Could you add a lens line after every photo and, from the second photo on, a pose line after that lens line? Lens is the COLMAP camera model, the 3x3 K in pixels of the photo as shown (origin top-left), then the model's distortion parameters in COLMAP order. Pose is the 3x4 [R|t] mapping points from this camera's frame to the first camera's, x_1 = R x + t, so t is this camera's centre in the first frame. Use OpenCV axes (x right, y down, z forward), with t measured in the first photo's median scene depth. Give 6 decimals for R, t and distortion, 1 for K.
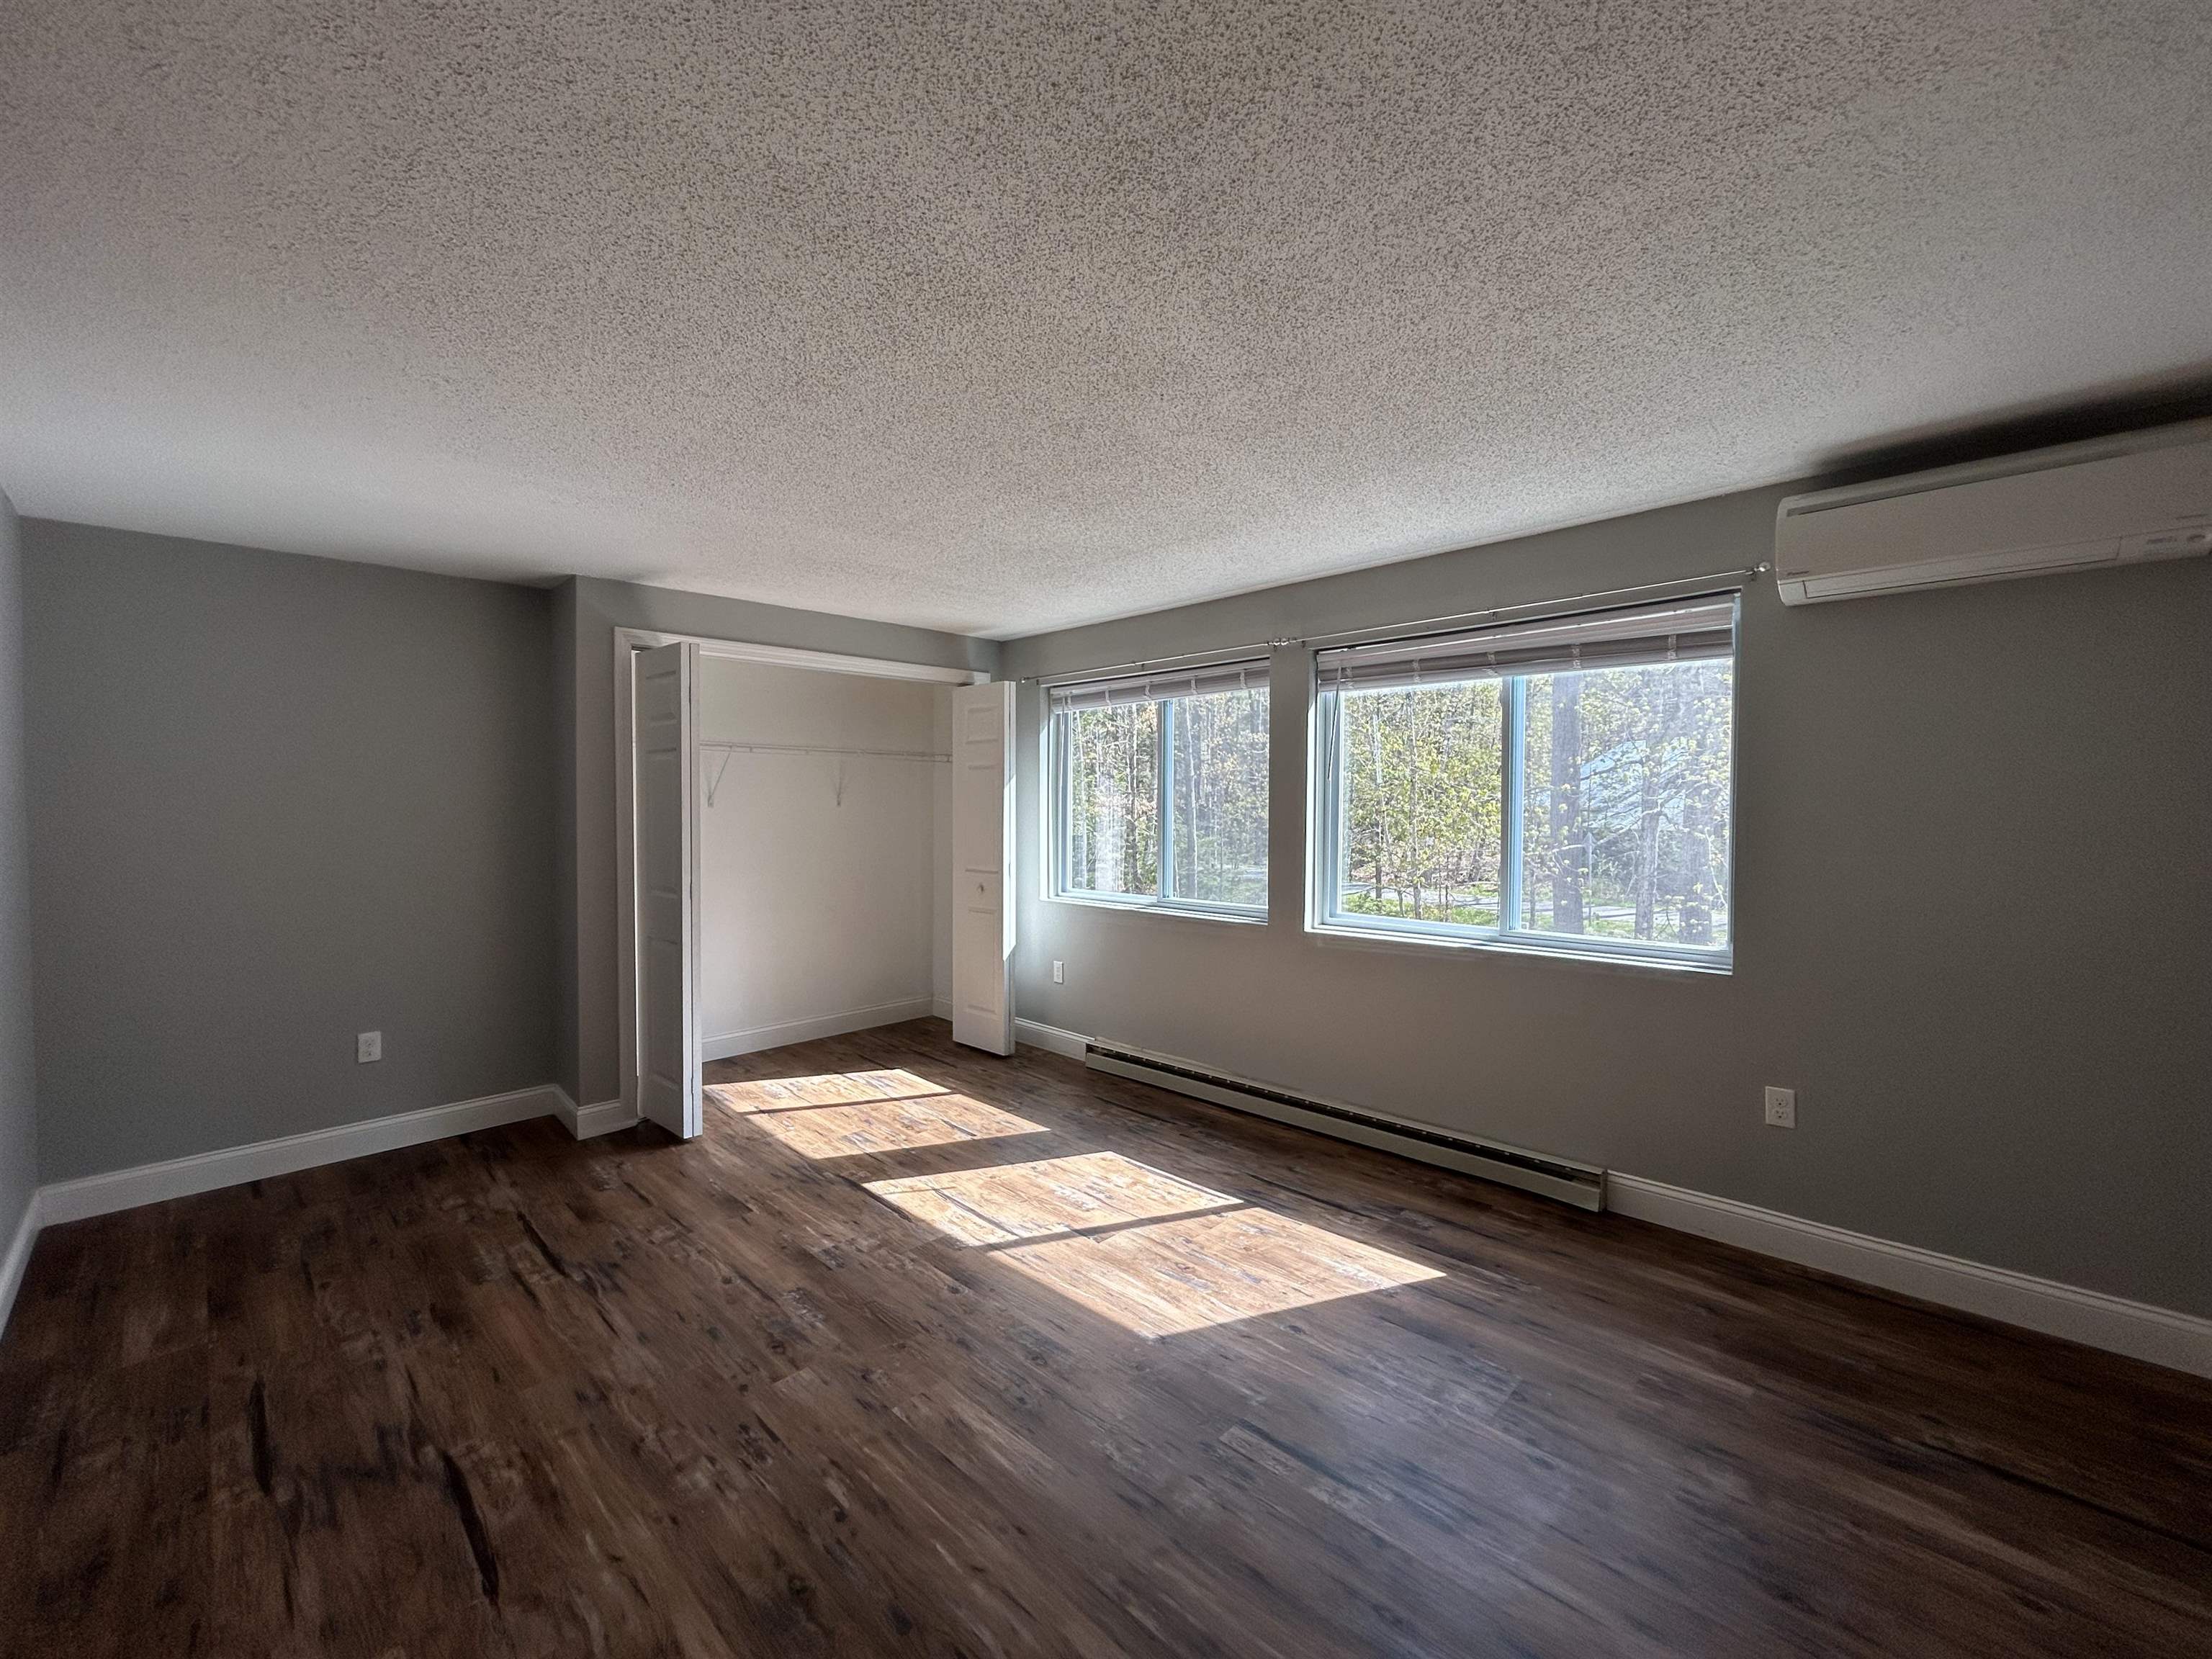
lens RADIAL K [[899.3, 0, 1107.4], [0, 899.3, 827.7], [0, 0, 1]] dist [-0.002542, 0.001220]
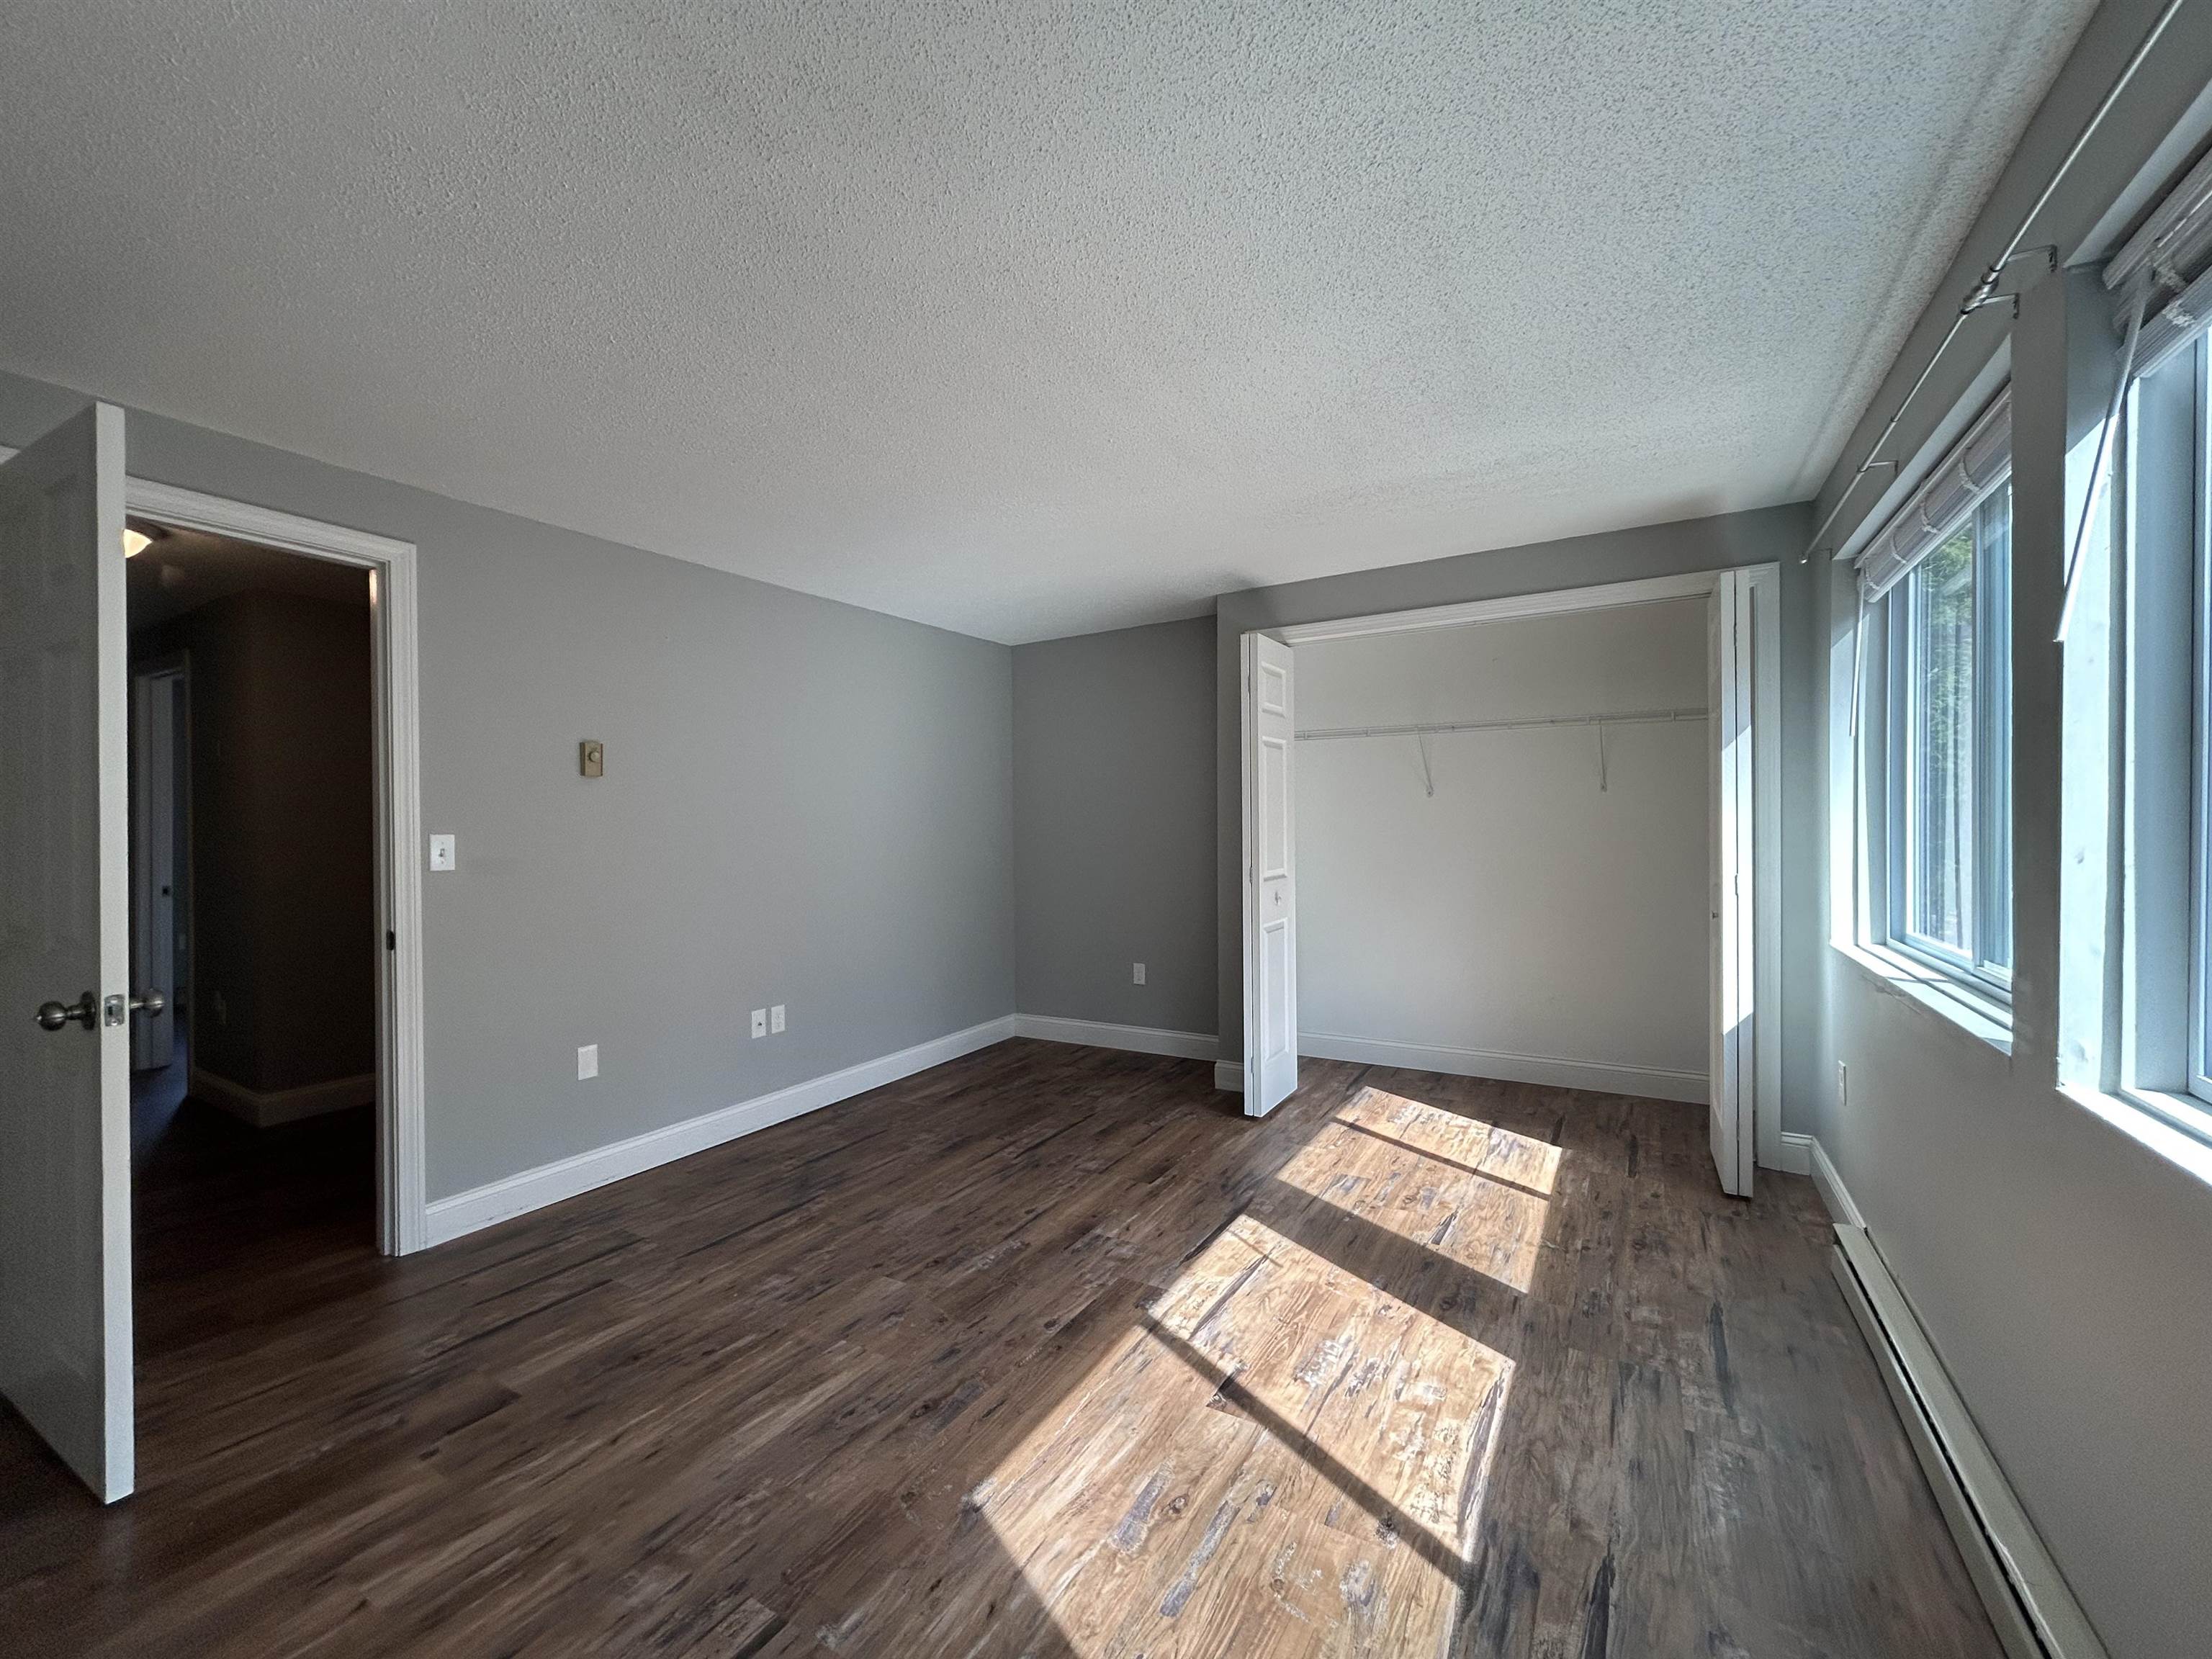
lens RADIAL K [[899.3, 0, 1100.2], [0, 899.3, 825.1], [0, 0, 1]] dist [-0.002542, 0.001220]
pose [[0.234936, -0.001181, -0.972010, 0.544267], [-0.016757, 0.999846, -0.005265, 0.025279], [0.971866, 0.017525, 0.234880, 0.653251]]
